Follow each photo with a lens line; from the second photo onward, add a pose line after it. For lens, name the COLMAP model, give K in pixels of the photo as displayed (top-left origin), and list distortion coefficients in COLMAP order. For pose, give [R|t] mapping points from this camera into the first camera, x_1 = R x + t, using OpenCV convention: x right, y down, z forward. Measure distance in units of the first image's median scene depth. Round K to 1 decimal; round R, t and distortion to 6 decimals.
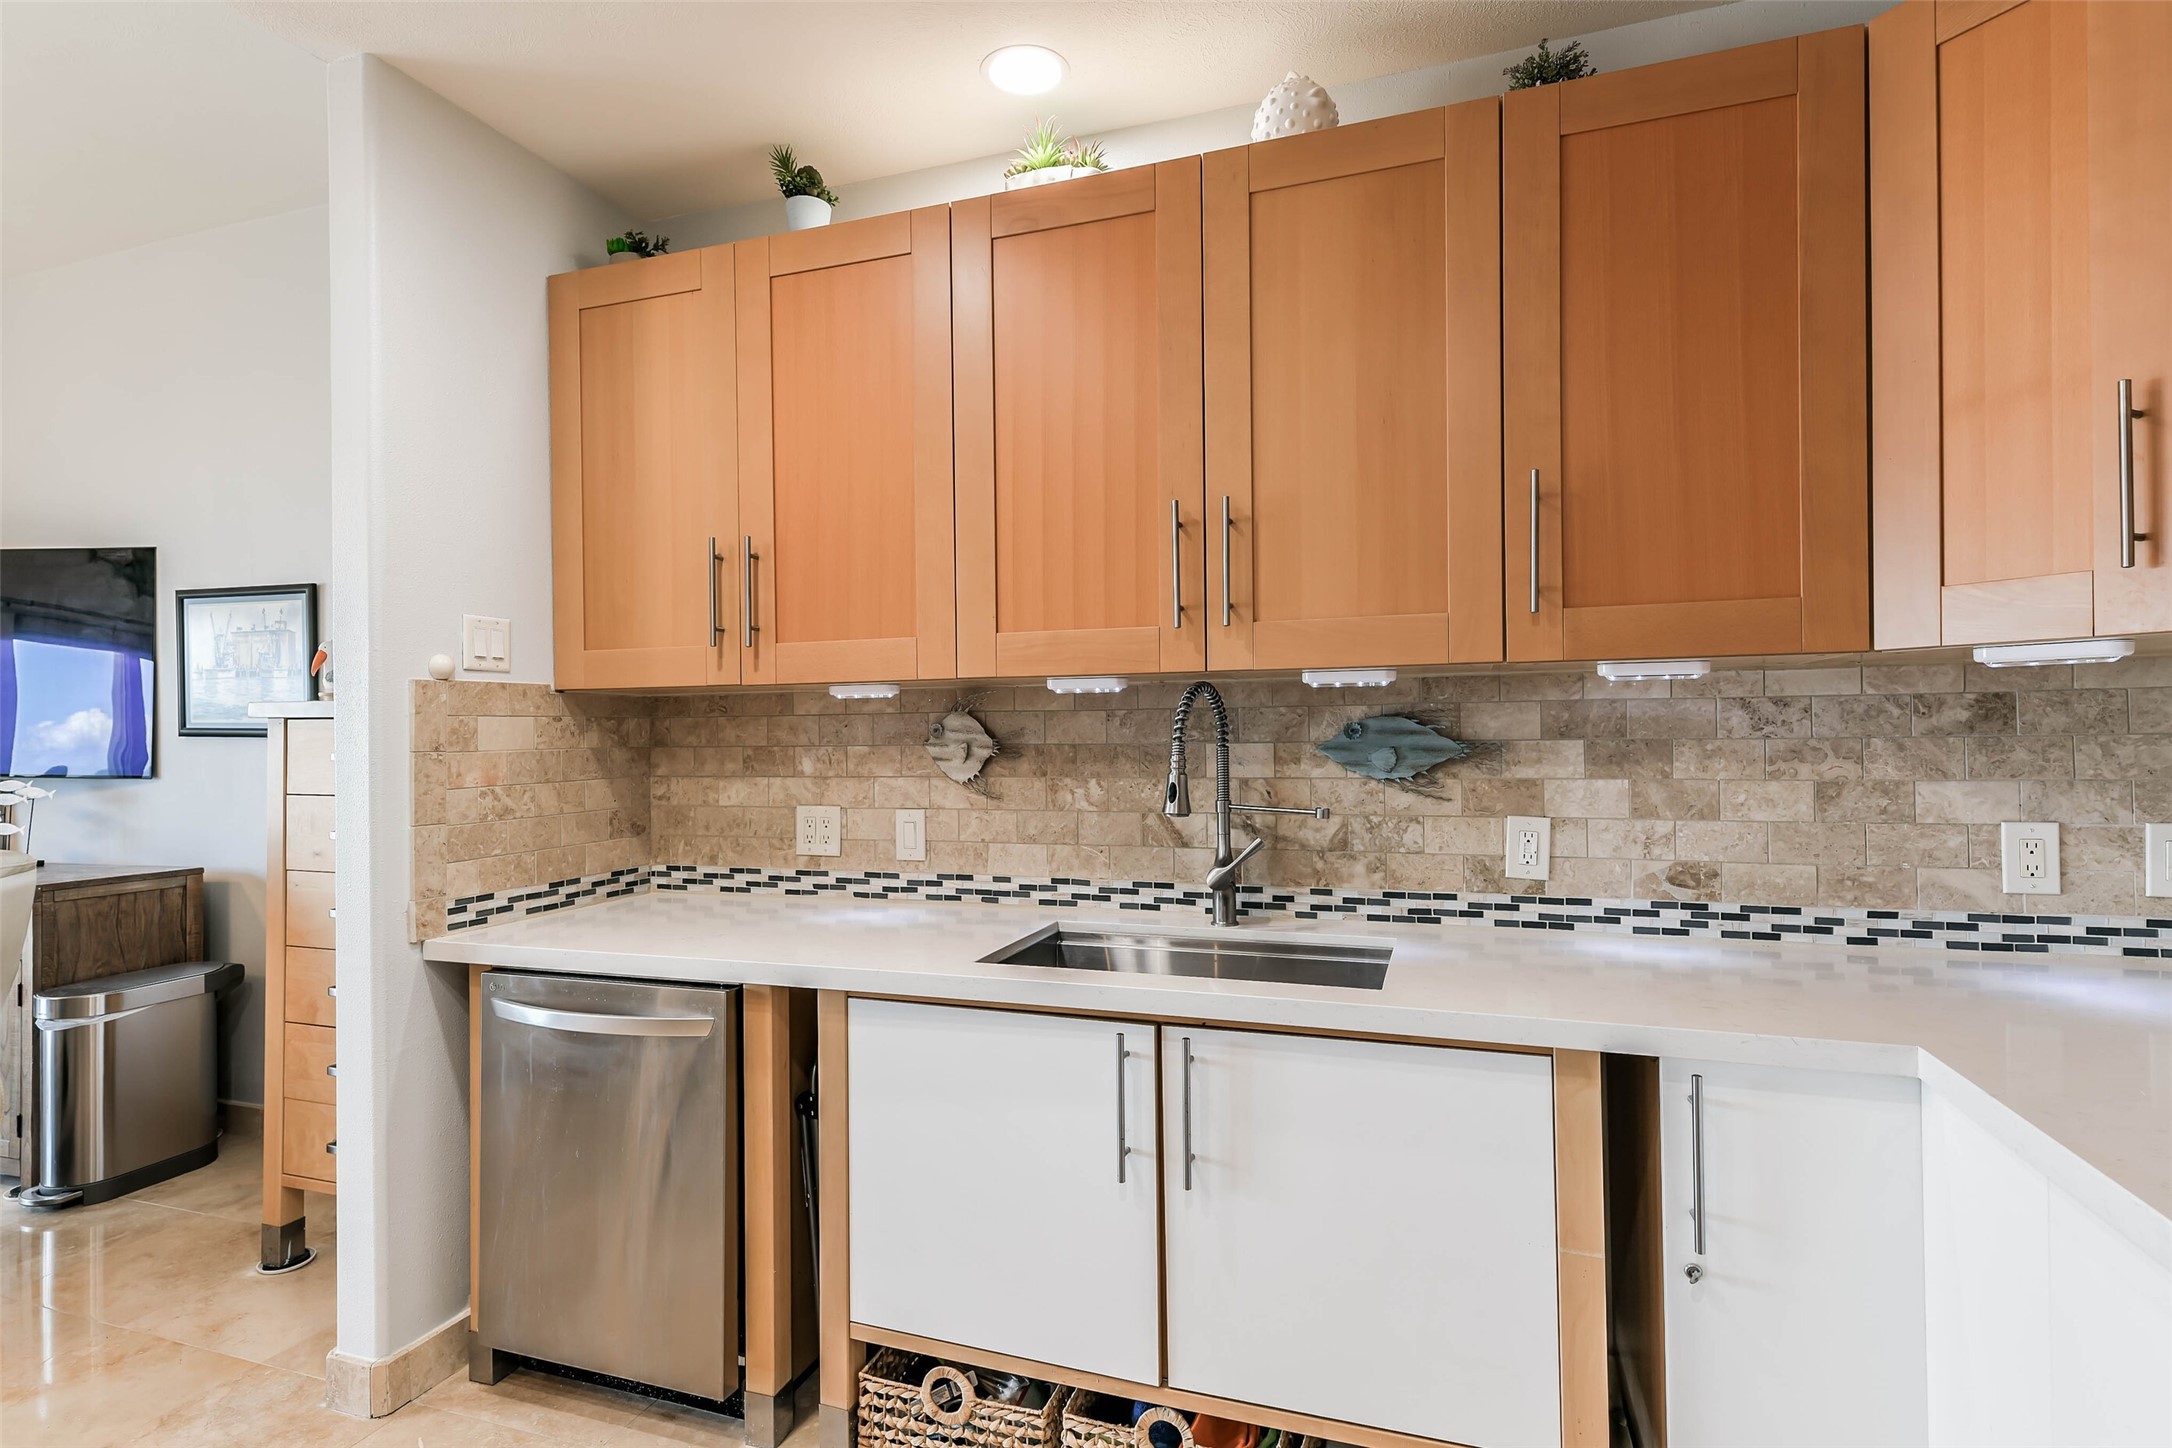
lens RADIAL K [[1066.5, 0, 1088.5], [0, 1066.5, 730.2], [0, 0, 1]] dist [0.033119, -0.015839]
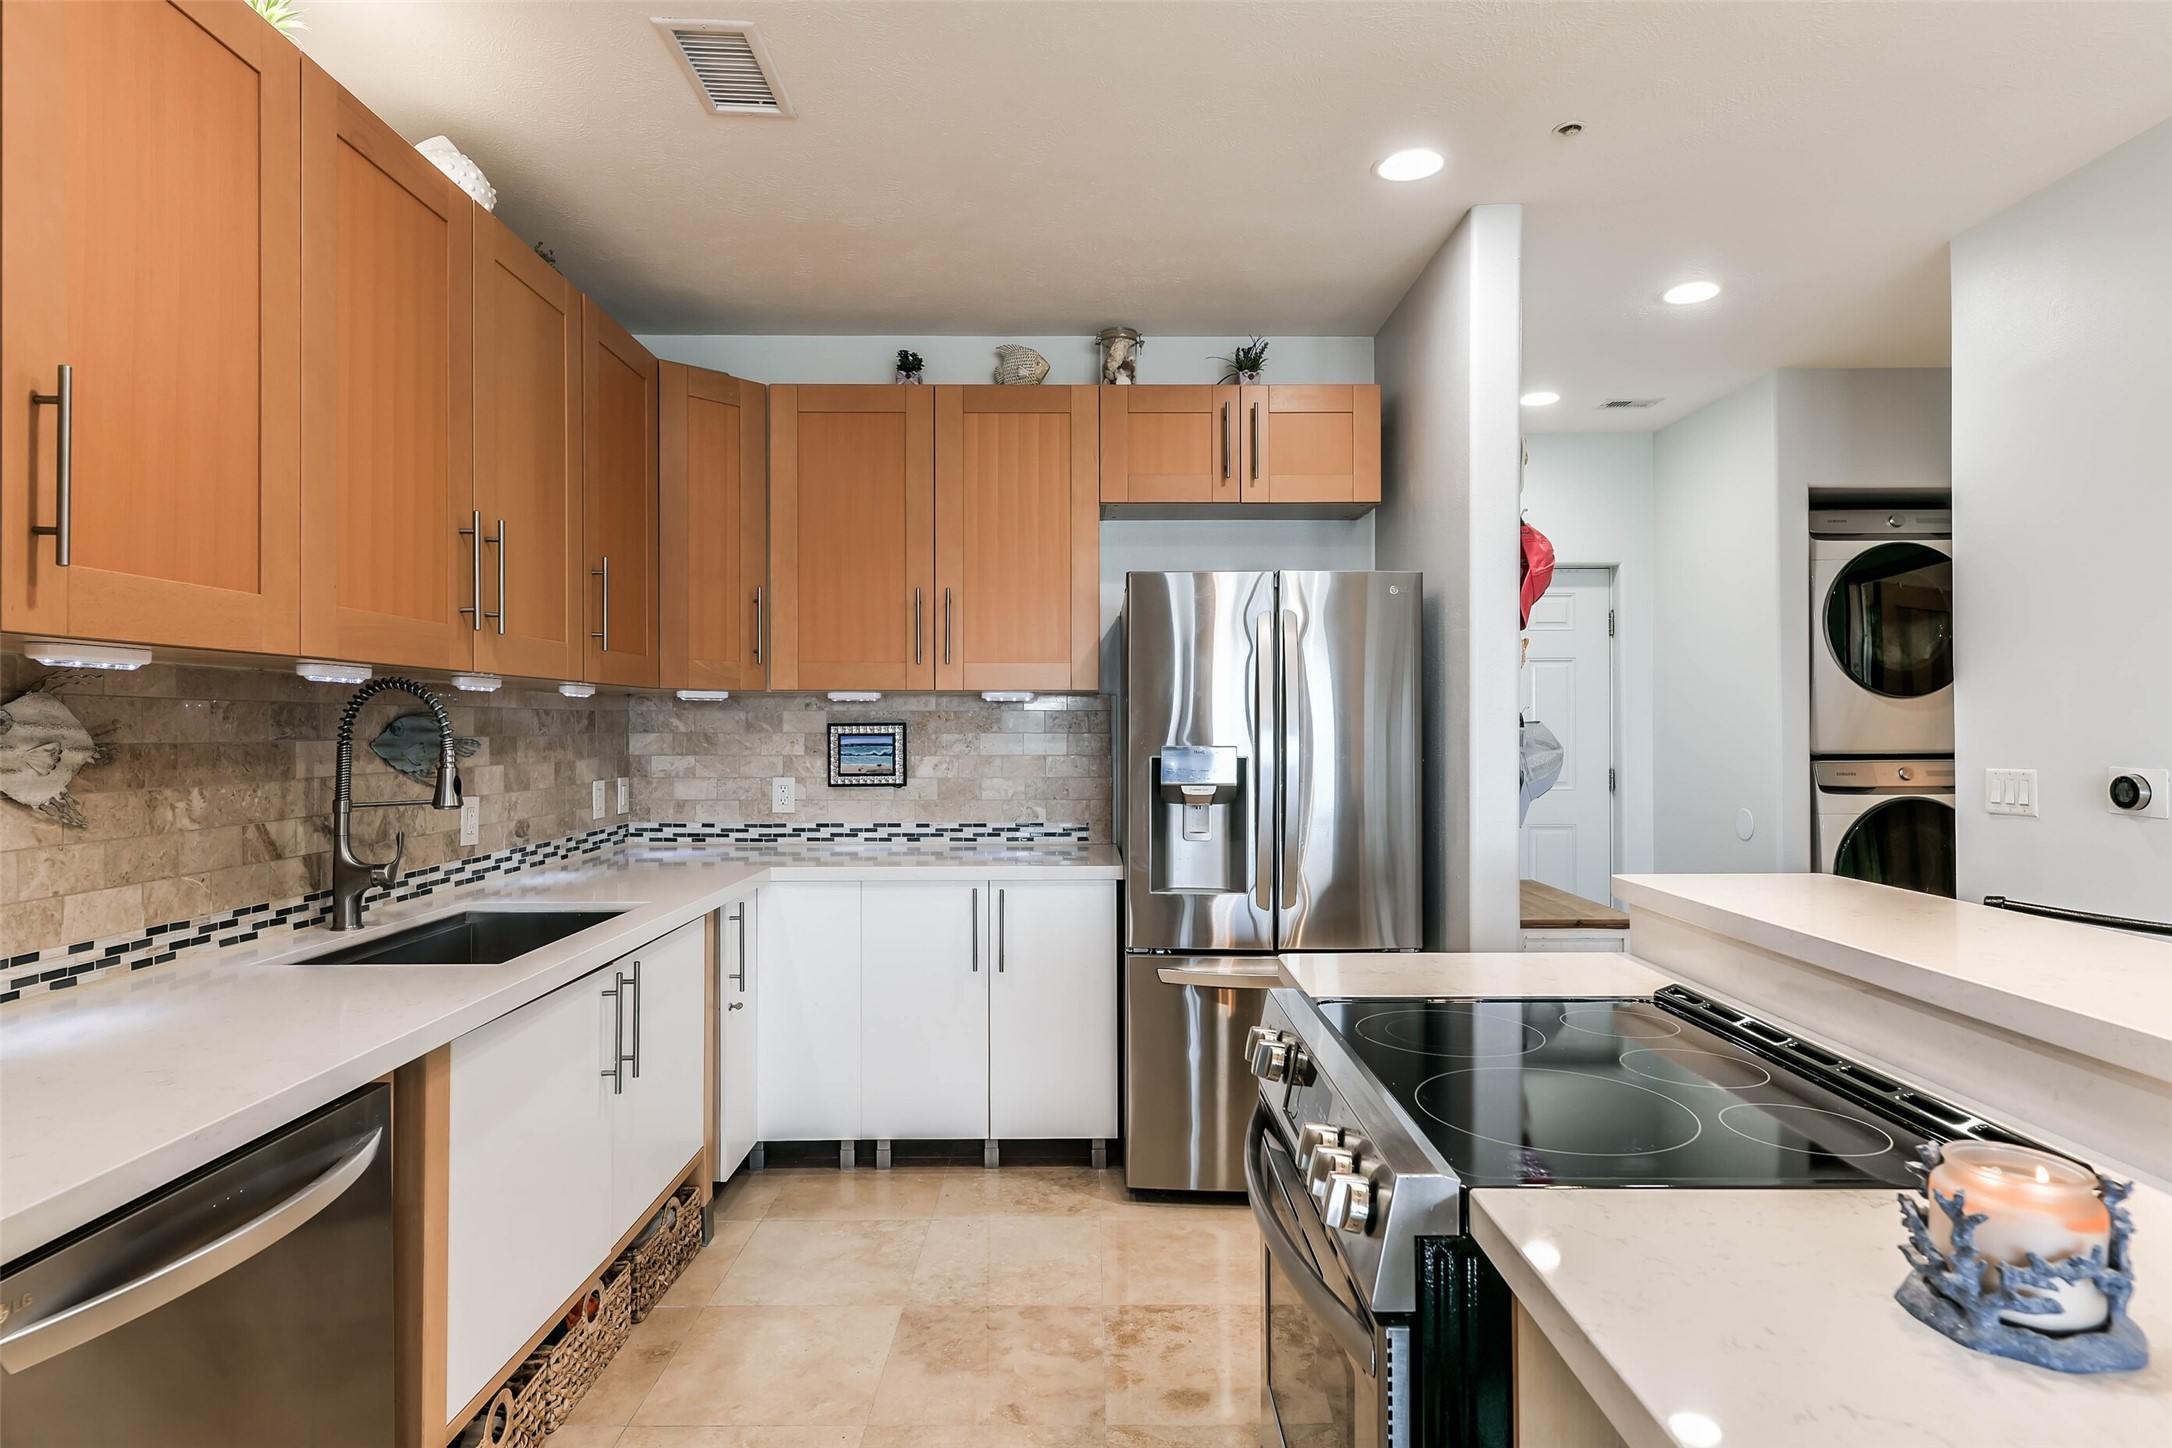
lens RADIAL K [[1162.2, 0, 1089.0], [0, 1162.2, 715.3], [0, 0, 1]] dist [-0.000471, -0.000563]
pose [[-0.333777, 0.020686, 0.942425, -1.066490], [0.004781, 0.999783, -0.020252, 0.013826], [-0.942640, -0.002253, -0.333803, 0.709036]]
